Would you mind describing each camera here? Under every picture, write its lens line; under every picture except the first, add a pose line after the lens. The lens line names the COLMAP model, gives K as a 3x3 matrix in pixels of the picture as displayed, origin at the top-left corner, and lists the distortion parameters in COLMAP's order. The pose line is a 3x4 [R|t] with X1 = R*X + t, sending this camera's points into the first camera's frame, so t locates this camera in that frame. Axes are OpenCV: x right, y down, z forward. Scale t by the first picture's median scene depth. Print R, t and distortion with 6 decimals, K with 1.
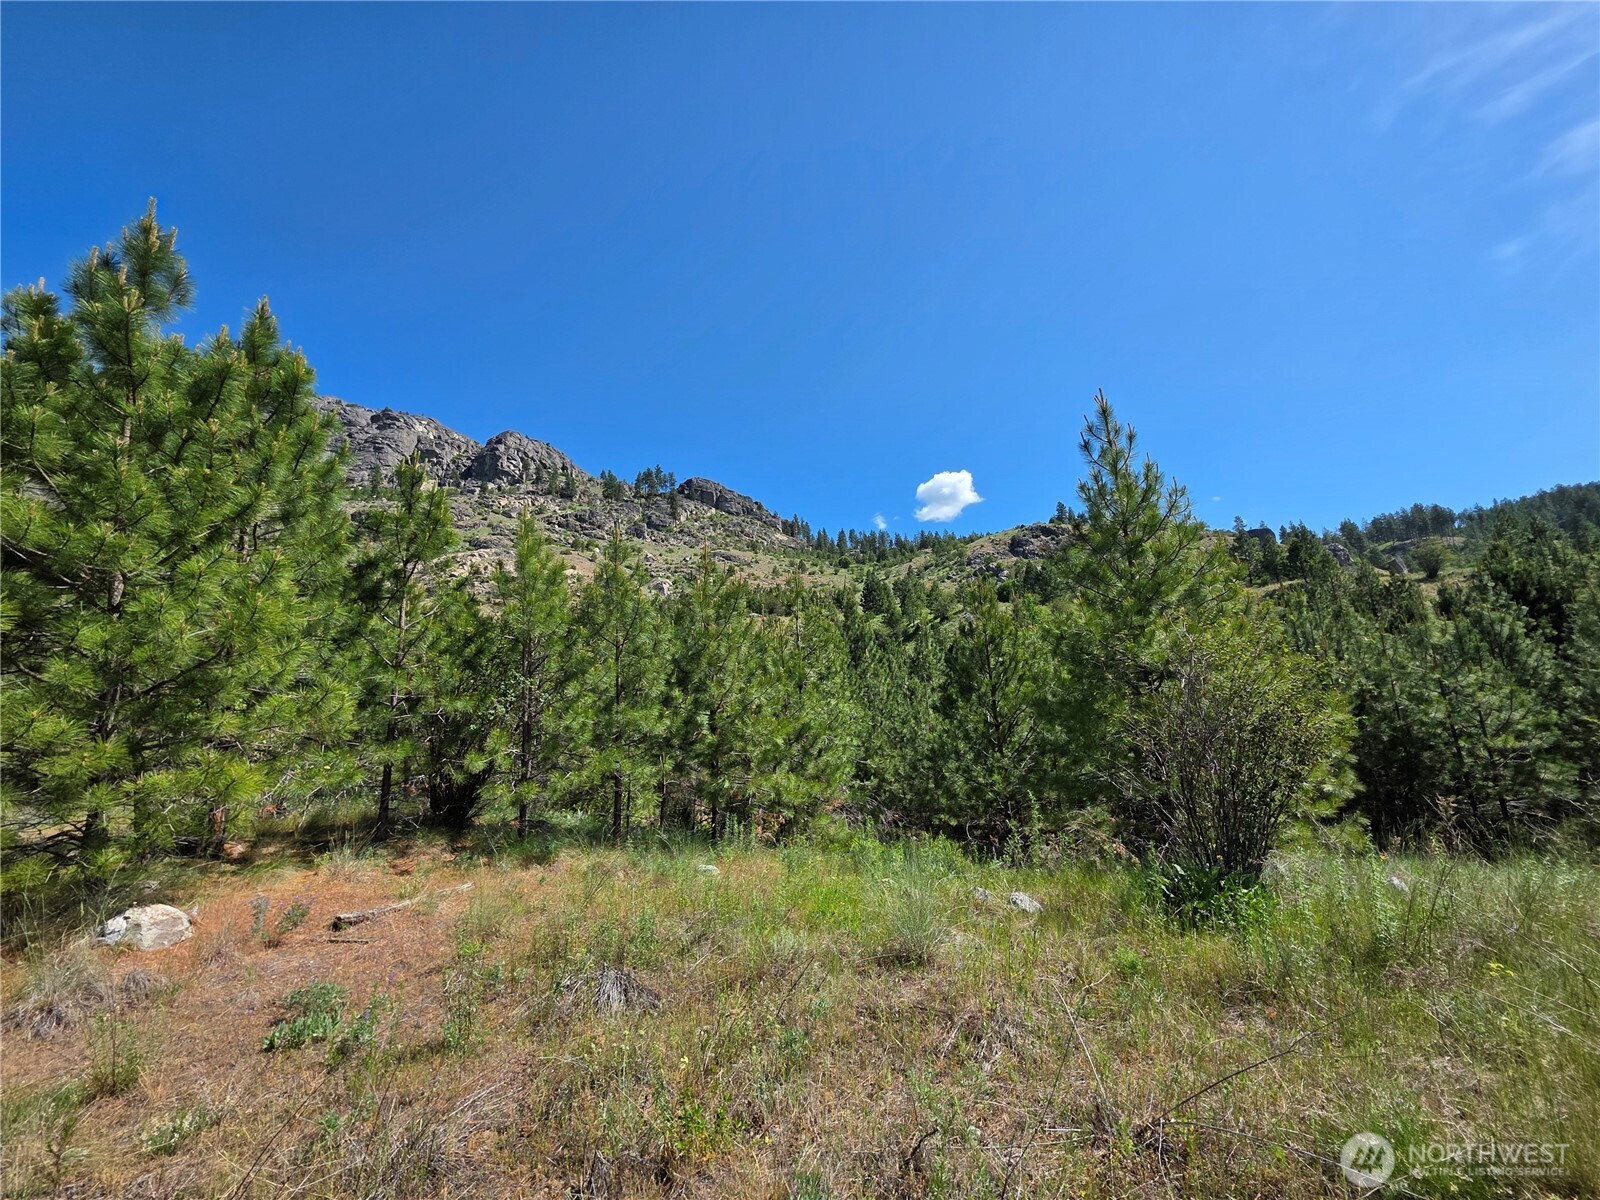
lens RADIAL K [[640.6, 0, 797.6], [0, 640.6, 605.0], [0, 0, 1]] dist [0.000633, 0.000016]
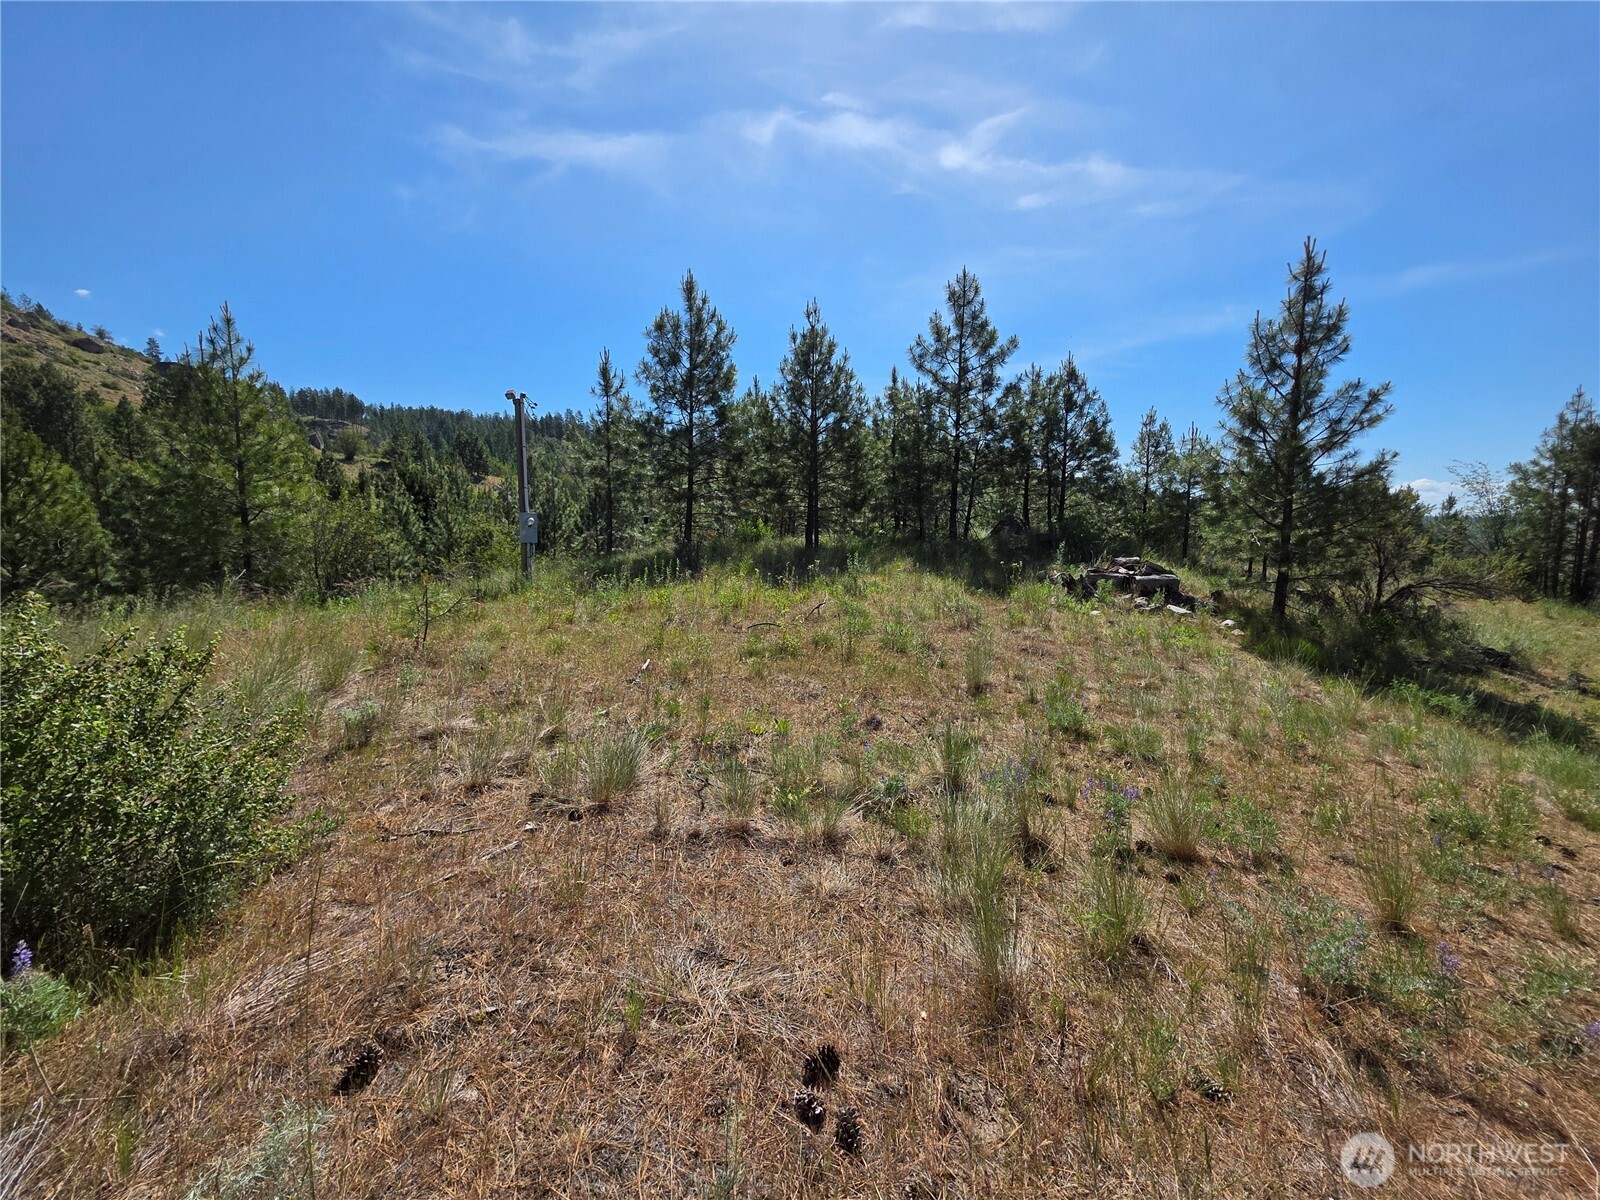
lens RADIAL K [[640.6, 0, 797.6], [0, 640.6, 605.0], [0, 0, 1]] dist [0.000633, 0.000016]
pose [[0.157129, -0.029635, 0.987133, -0.346829], [-0.184310, 0.981108, 0.058792, -0.002203], [-0.970227, -0.191177, 0.148699, -0.254049]]
